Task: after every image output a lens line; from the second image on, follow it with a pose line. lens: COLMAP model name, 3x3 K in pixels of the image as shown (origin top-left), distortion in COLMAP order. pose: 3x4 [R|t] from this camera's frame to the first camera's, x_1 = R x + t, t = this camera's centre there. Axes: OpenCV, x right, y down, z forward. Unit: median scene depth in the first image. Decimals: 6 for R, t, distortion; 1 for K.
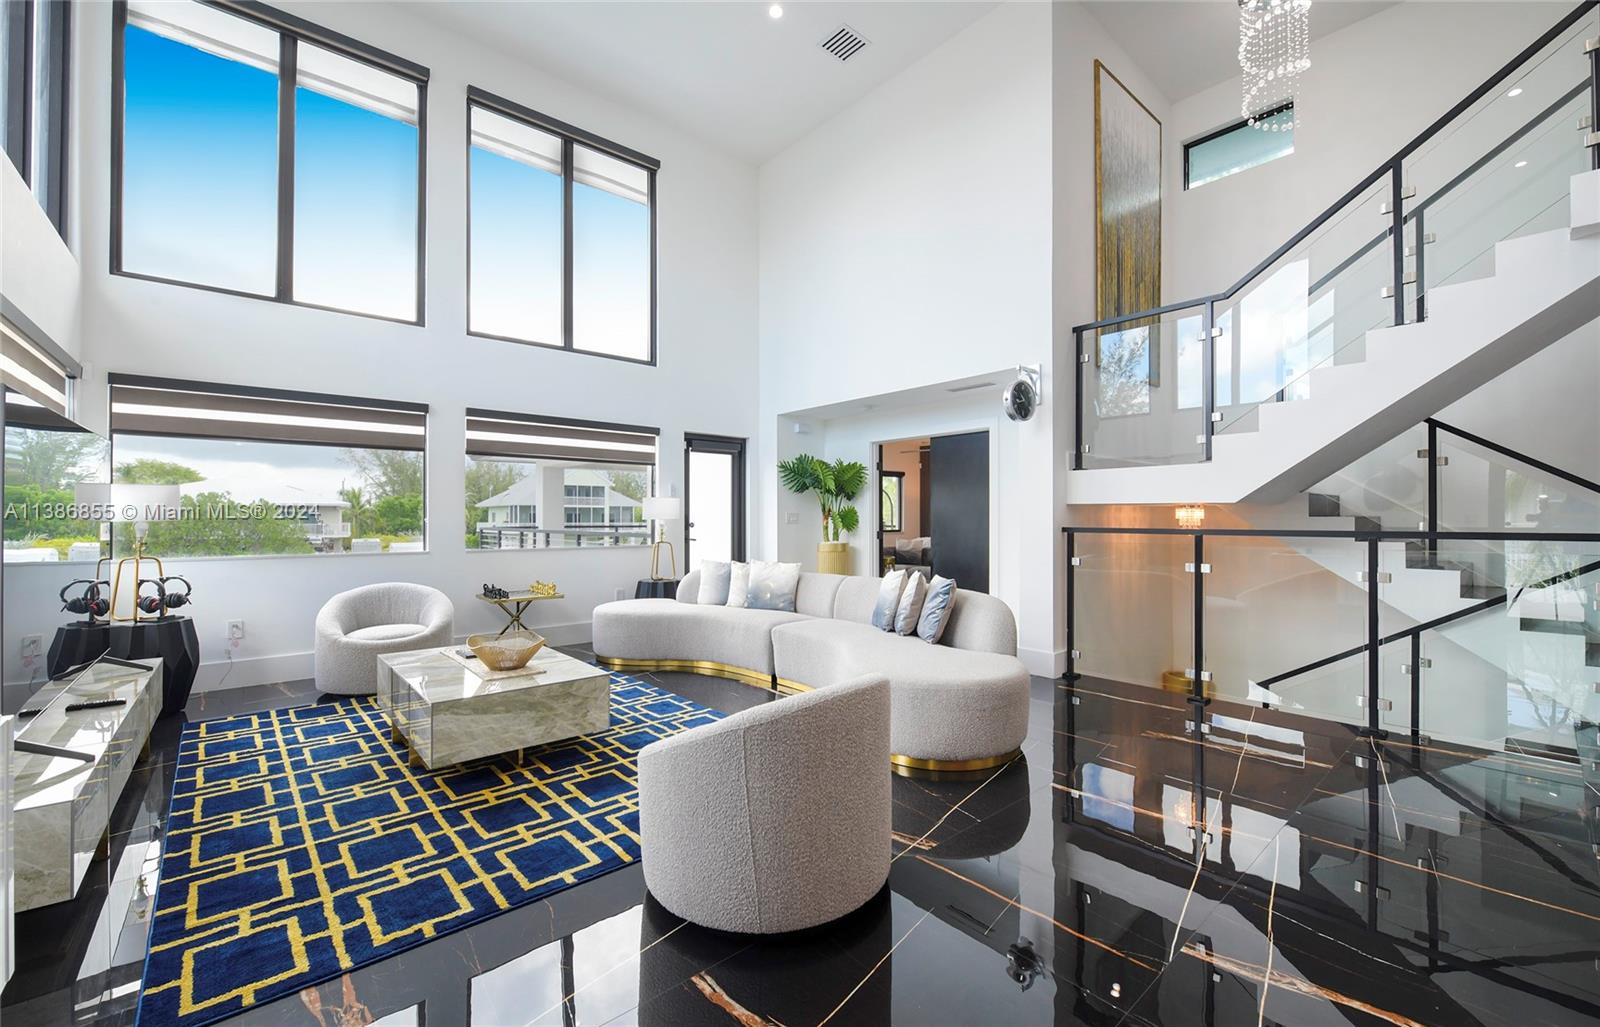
lens RADIAL K [[647.5, 0, 797.3], [0, 647.5, 516.2], [0, 0, 1]] dist [-0.010983, -0.000916]
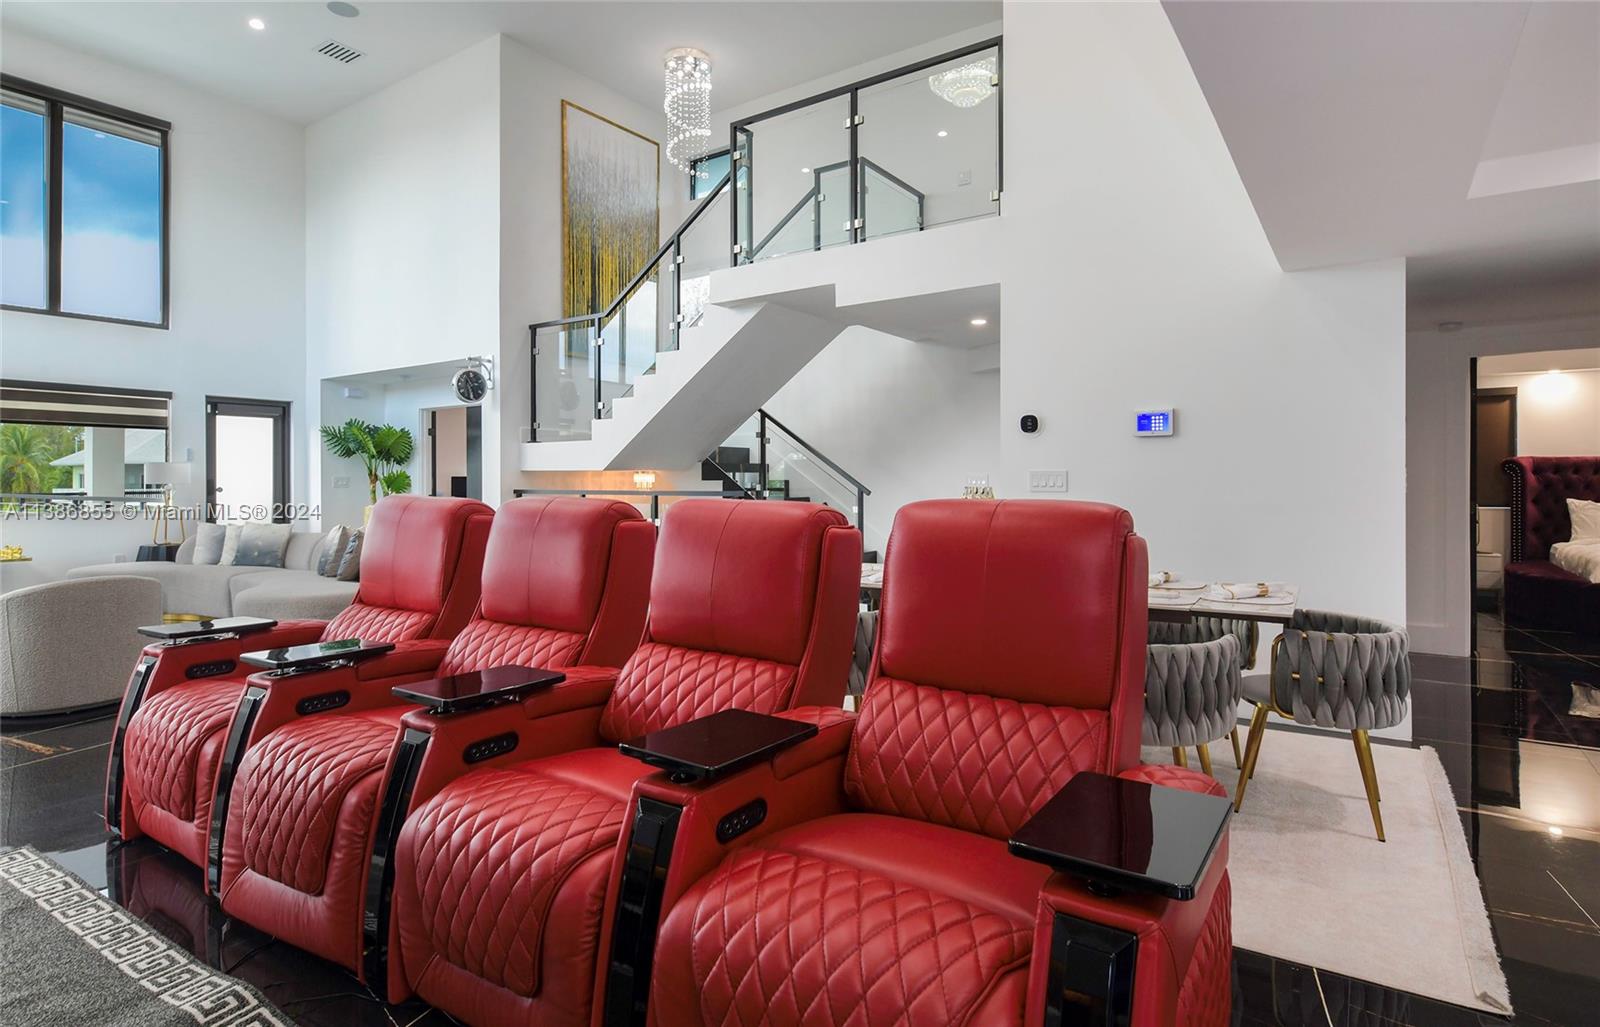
lens RADIAL K [[868.9, 0, 847.7], [0, 868.9, 476.3], [0, 0, 1]] dist [0.000837, -0.002774]
pose [[0.965598, -0.001099, 0.260038, 0.430737], [0.001467, 0.999998, -0.001218, -0.003869], [-0.260036, 0.001558, 0.965598, -0.543498]]
